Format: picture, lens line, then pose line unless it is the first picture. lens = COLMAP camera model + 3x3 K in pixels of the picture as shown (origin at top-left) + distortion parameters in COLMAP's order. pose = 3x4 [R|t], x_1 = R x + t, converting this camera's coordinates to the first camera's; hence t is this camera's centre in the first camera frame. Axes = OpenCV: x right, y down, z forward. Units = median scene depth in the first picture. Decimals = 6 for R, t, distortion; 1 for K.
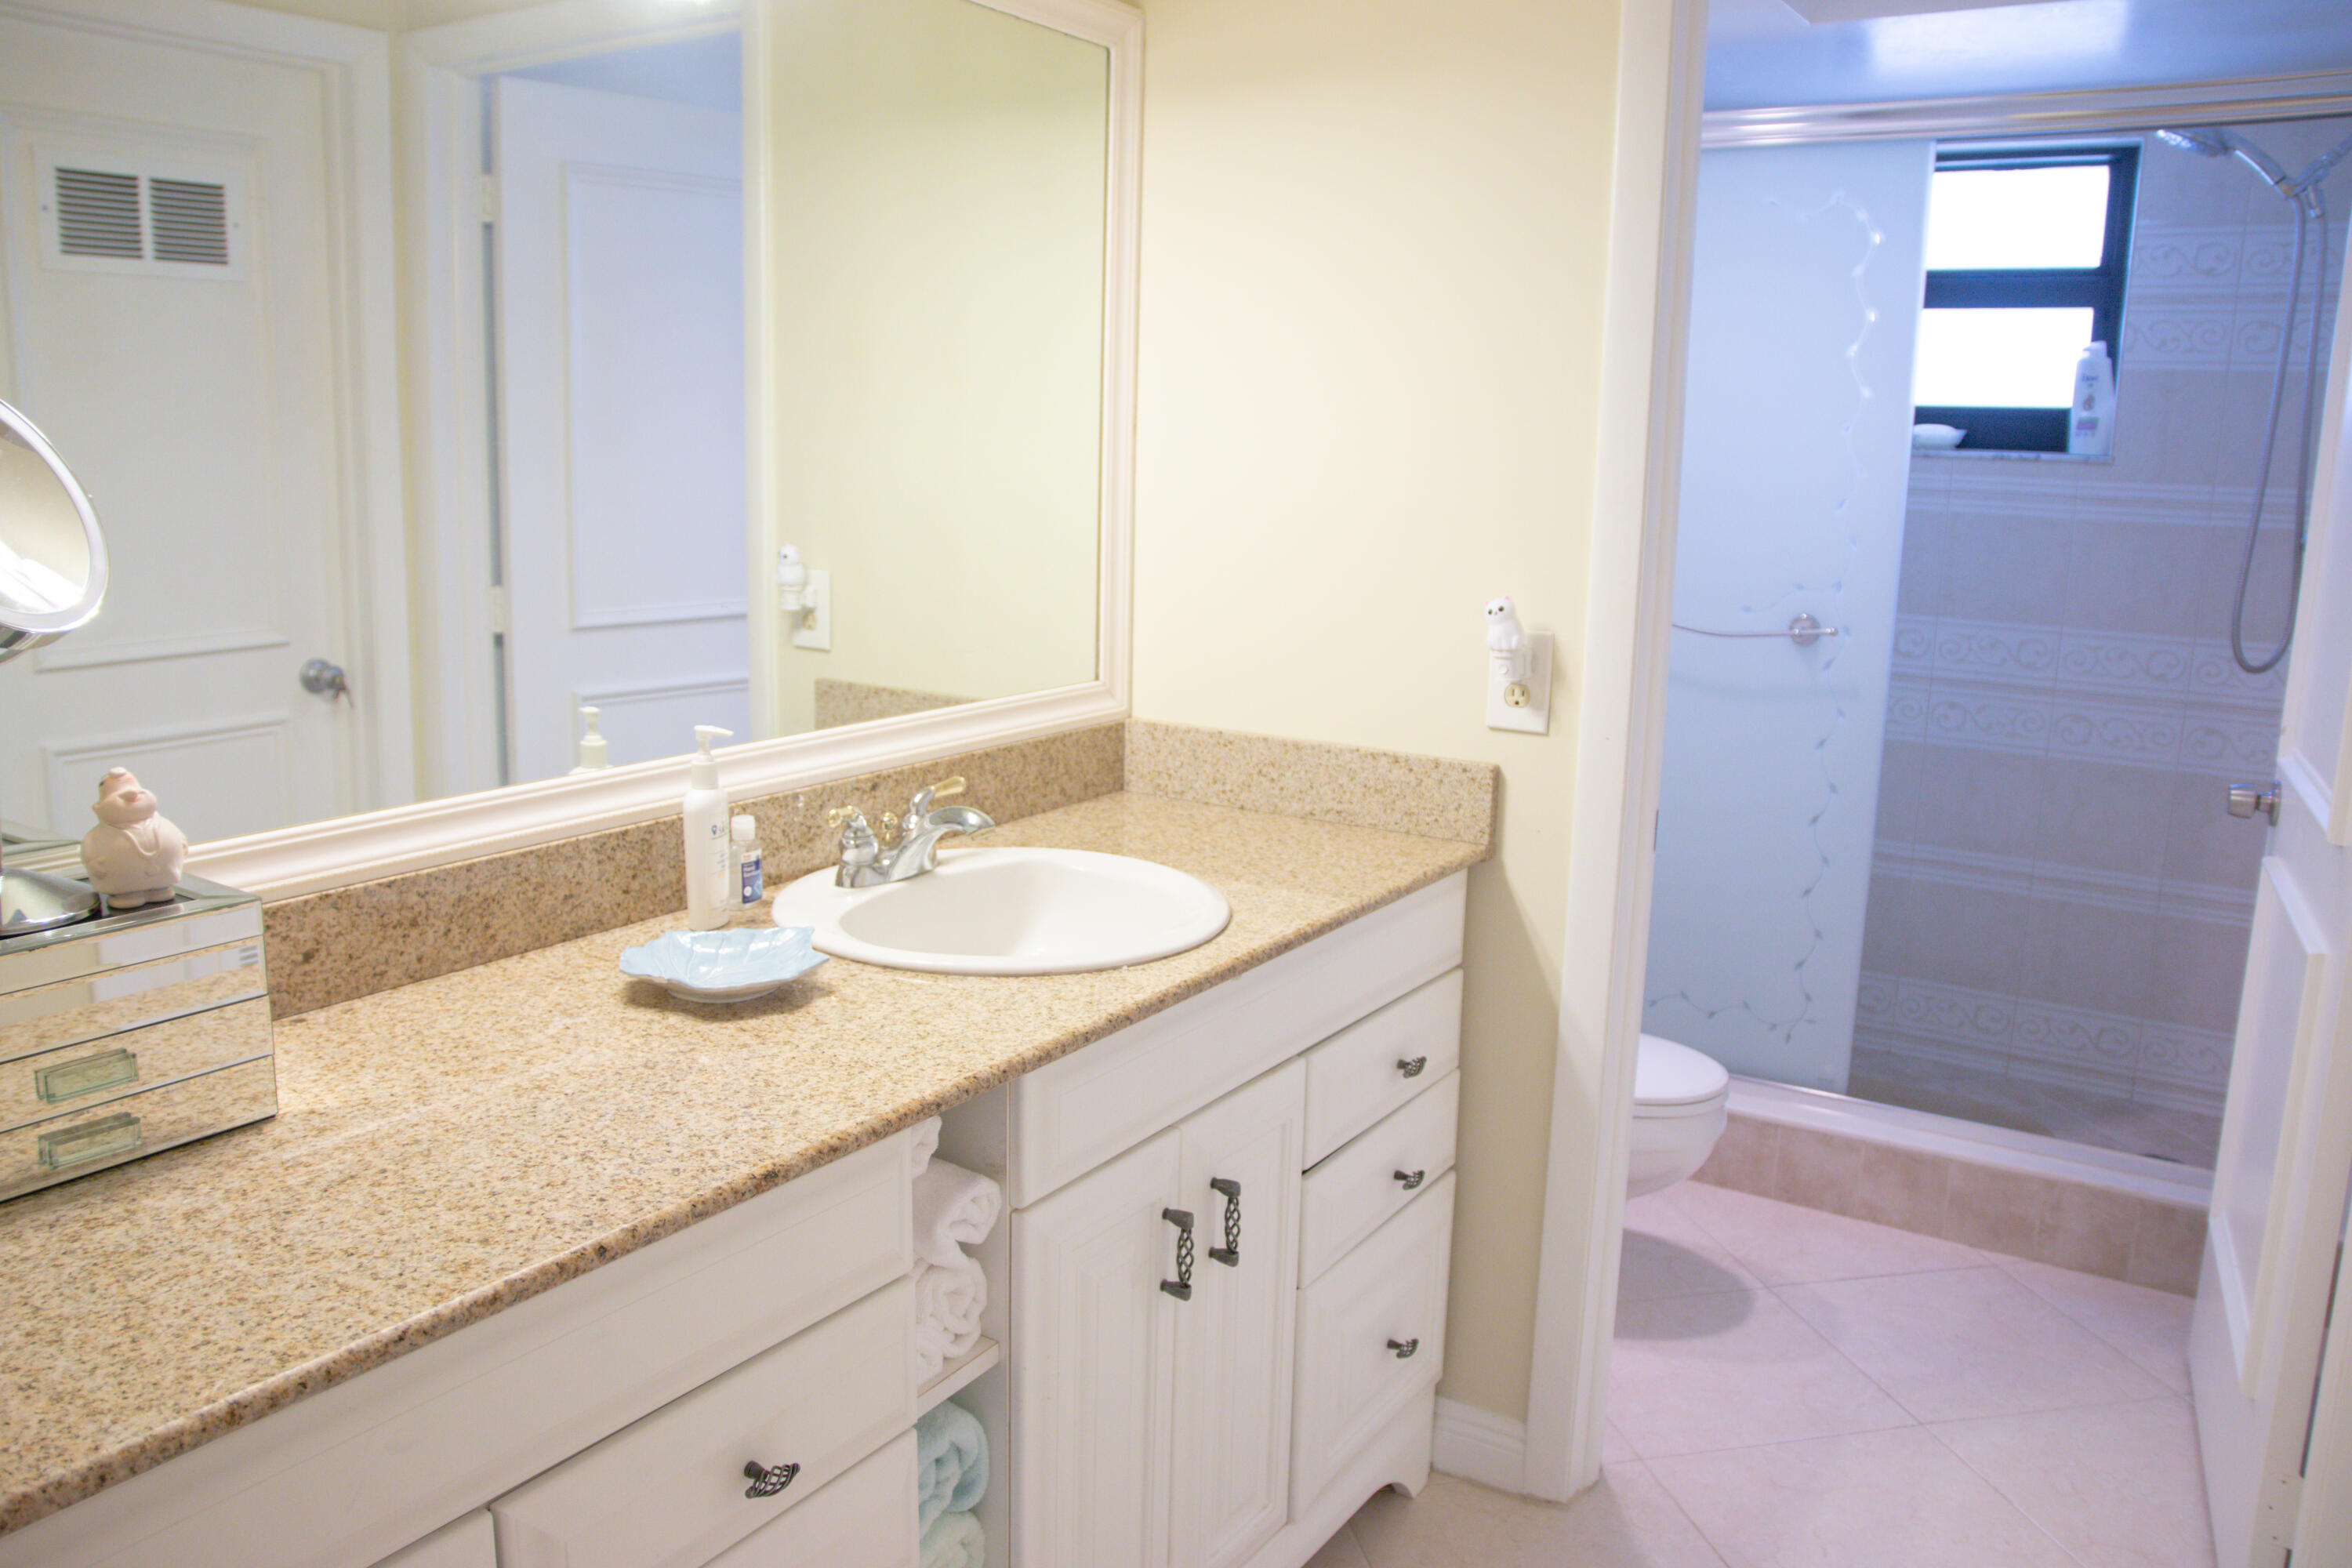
lens RADIAL K [[1830.3, 0, 1147.6], [0, 1830.3, 789.9], [0, 0, 1]] dist [-0.138039, 0.117850]
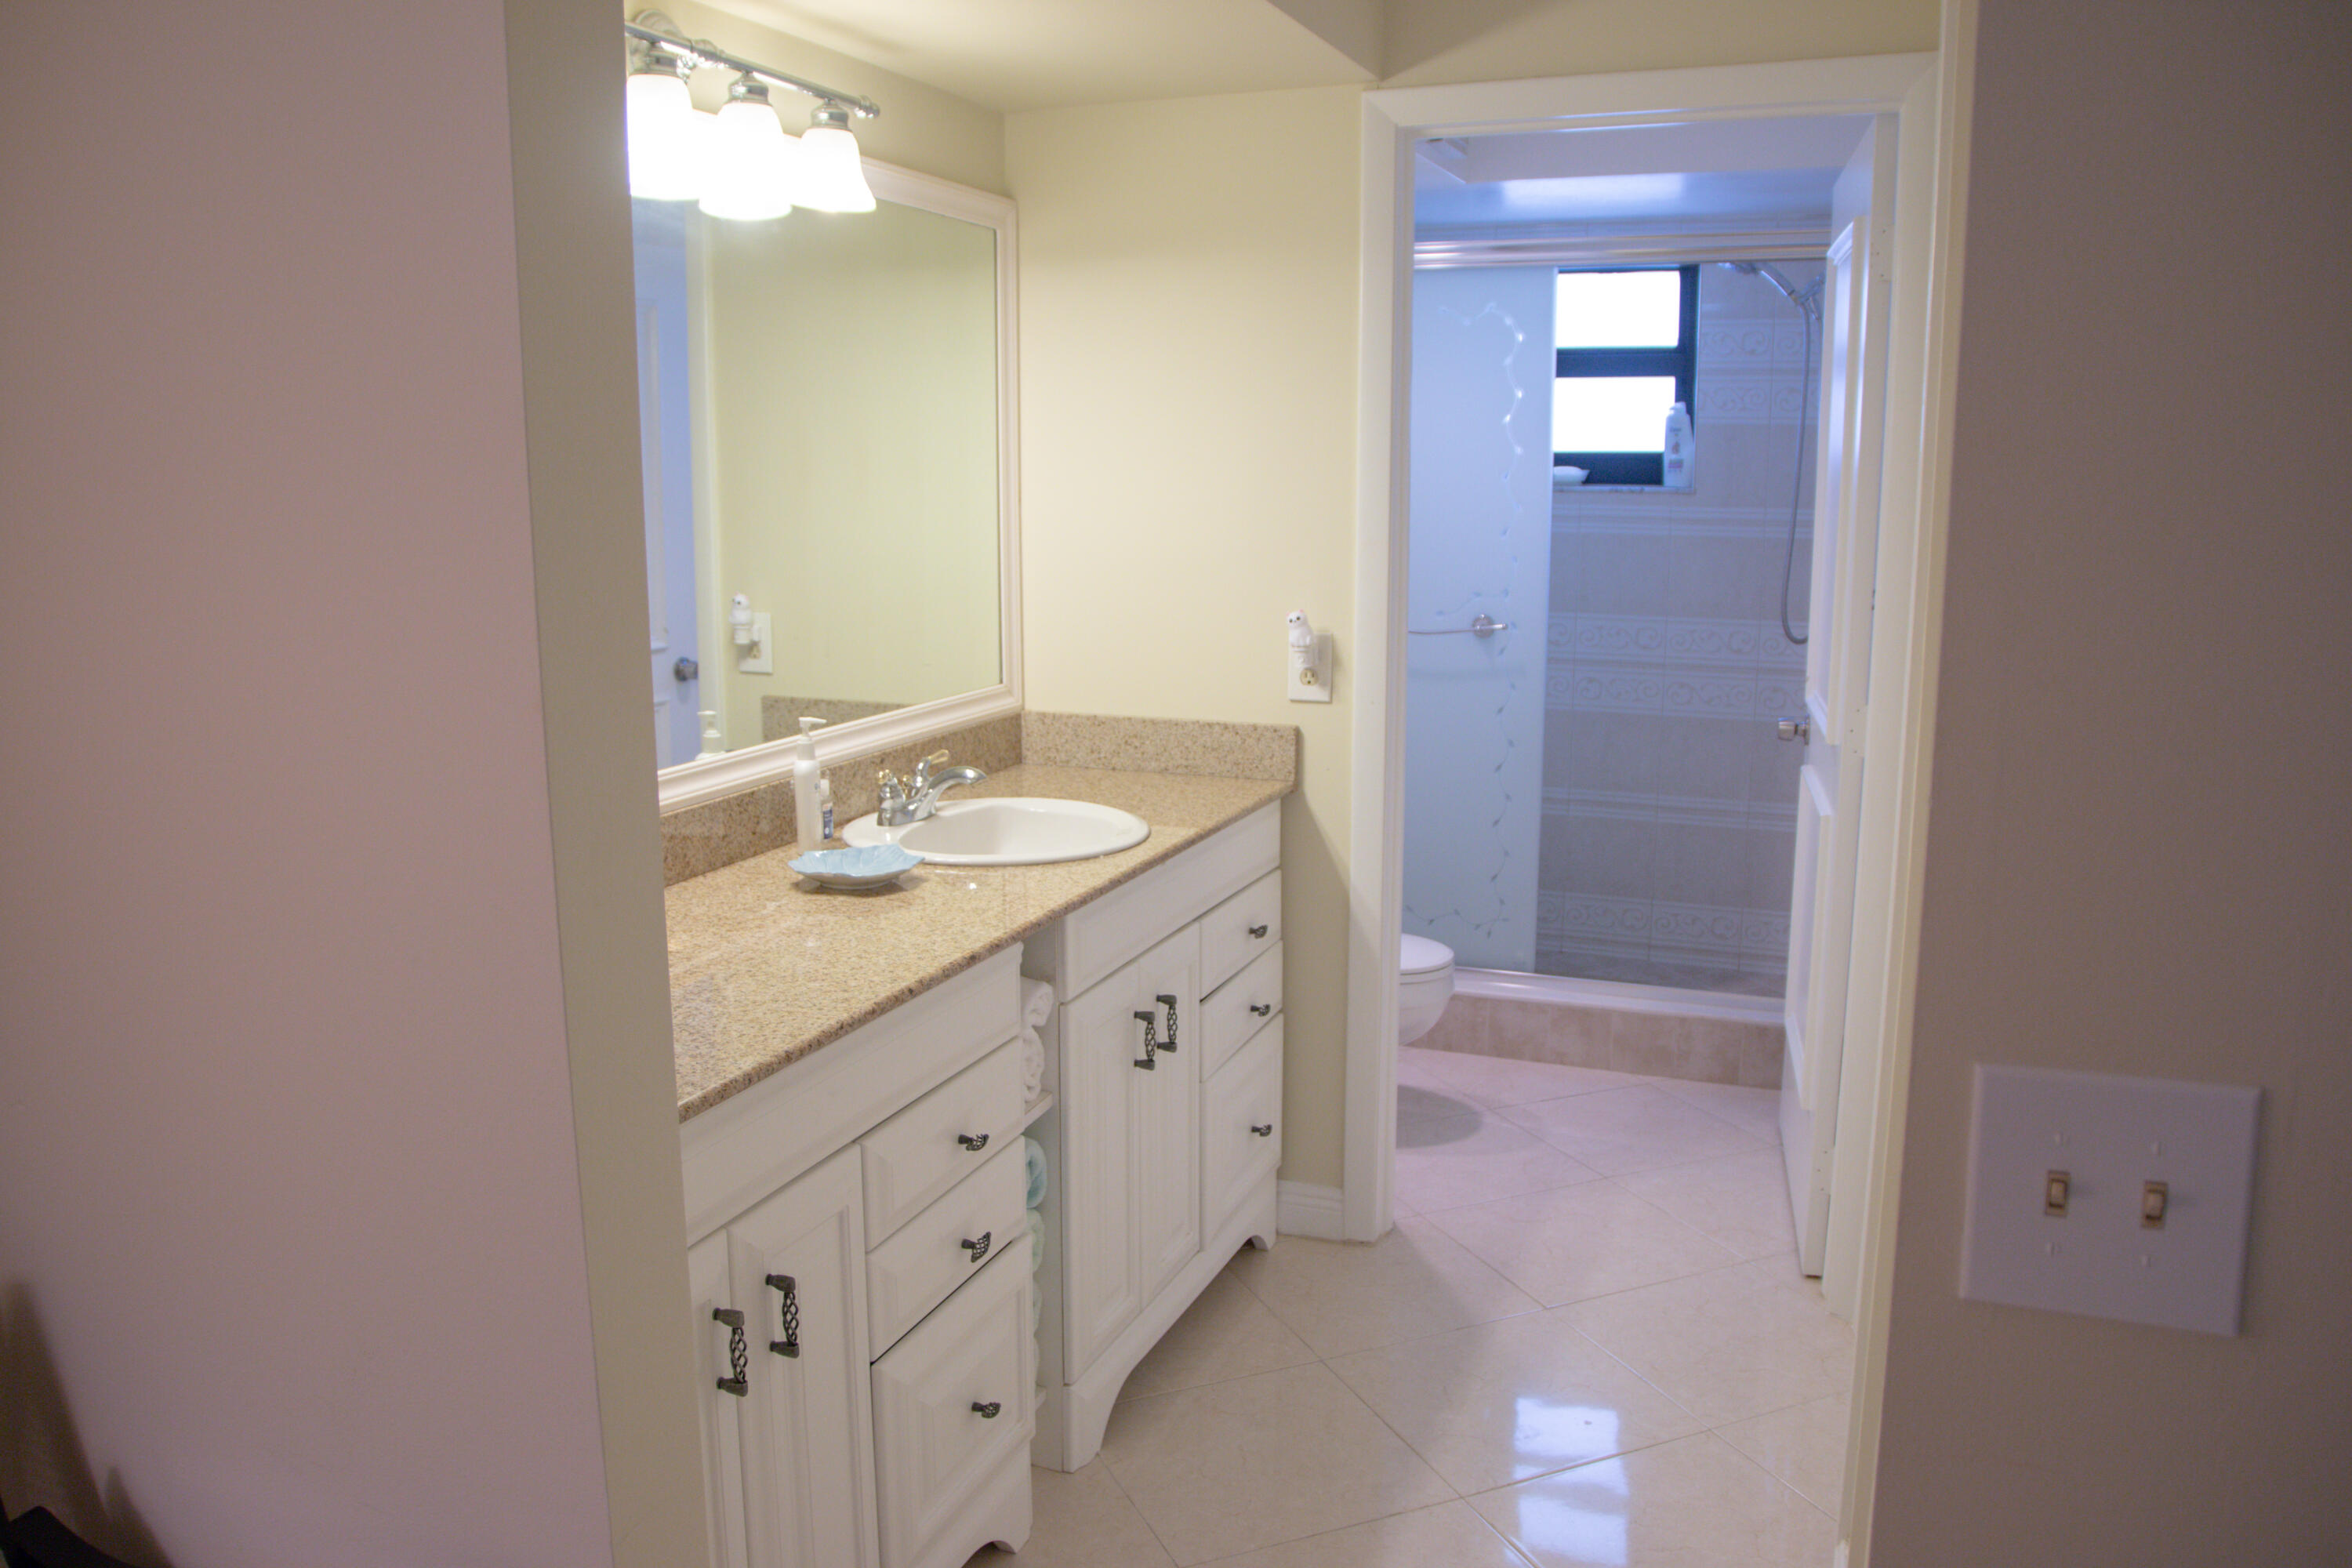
lens RADIAL K [[1841.6, 0, 1174.5], [0, 1841.6, 811.4], [0, 0, 1]] dist [-0.133883, 0.122438]
pose [[0.978486, -0.060228, 0.197326, -0.192459], [0.060937, 0.998139, 0.002482, 0.043661], [-0.197108, 0.009596, 0.980335, -0.408693]]
